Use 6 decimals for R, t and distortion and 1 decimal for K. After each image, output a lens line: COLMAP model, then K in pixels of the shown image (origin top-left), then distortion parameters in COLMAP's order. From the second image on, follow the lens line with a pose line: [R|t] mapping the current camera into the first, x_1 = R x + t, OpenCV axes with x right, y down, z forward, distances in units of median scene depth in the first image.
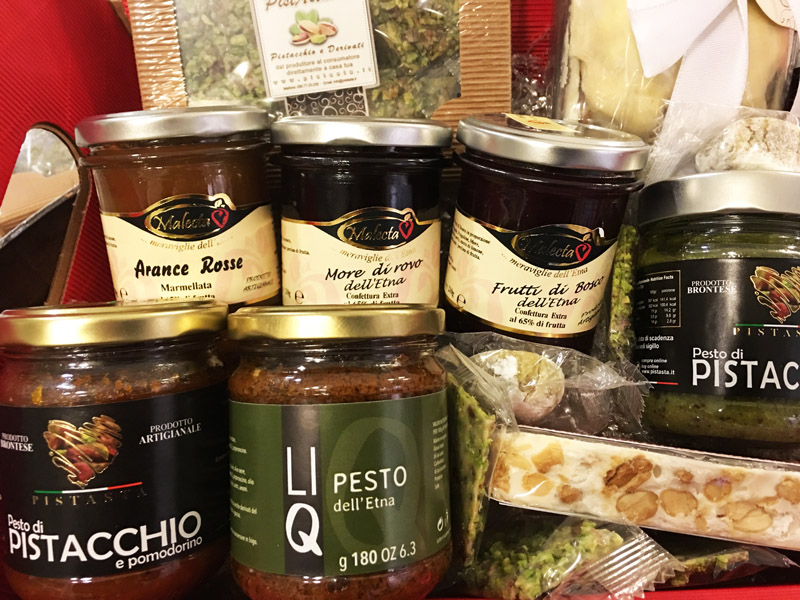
lens RADIAL K [[690.1, 0, 395.9], [0, 690.1, 299.9], [0, 0, 1]] dist [0.047133, -0.060351]
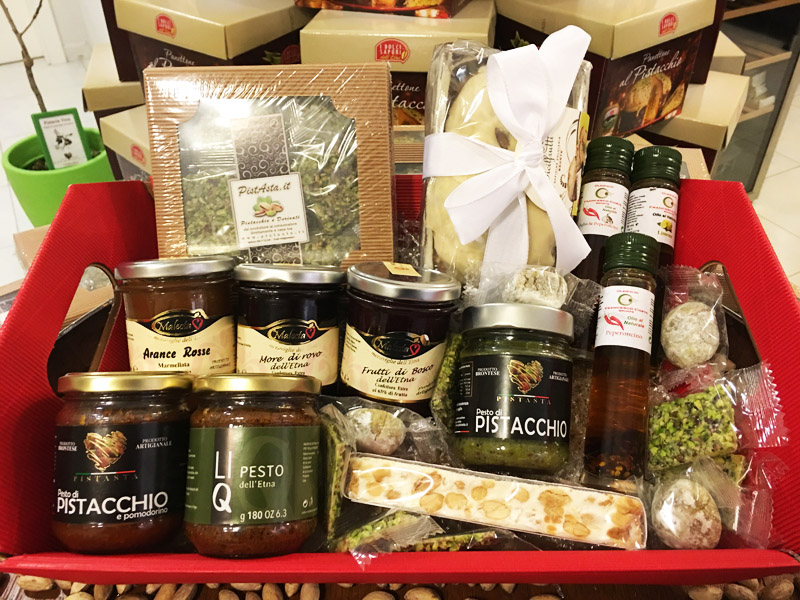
lens RADIAL K [[690.1, 0, 399.1], [0, 690.1, 295.6], [0, 0, 1]] dist [0.047133, -0.060351]
pose [[0.999468, 0.021999, -0.024096, 0.263914], [-0.025499, 0.987399, -0.156184, 0.061178], [0.020357, 0.156715, 0.987434, -0.627603]]
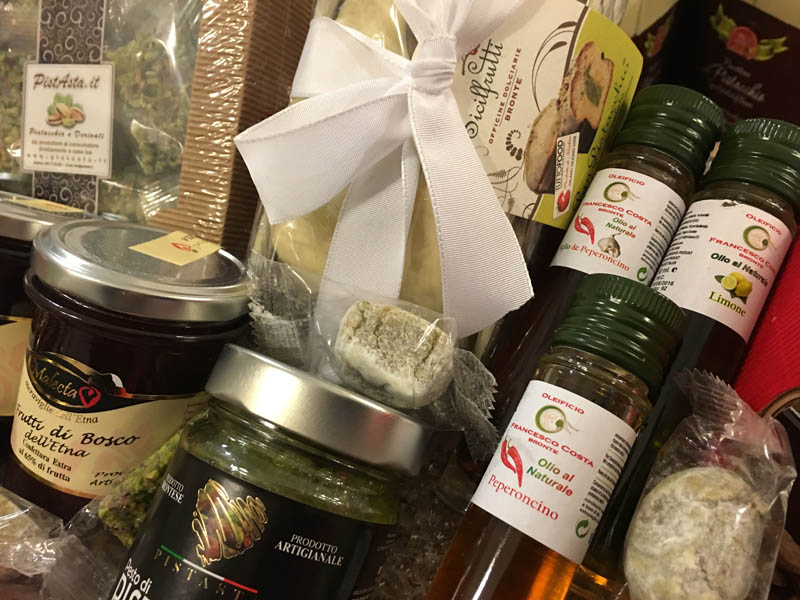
lens RADIAL K [[690.1, 0, 401.2], [0, 690.1, 296.7], [0, 0, 1]] dist [0.047133, -0.060351]
pose [[0.912315, 0.252521, -0.322359, 0.833472], [-0.304911, 0.944386, -0.123147, -0.190265], [0.273334, 0.210640, 0.938573, 0.287030]]
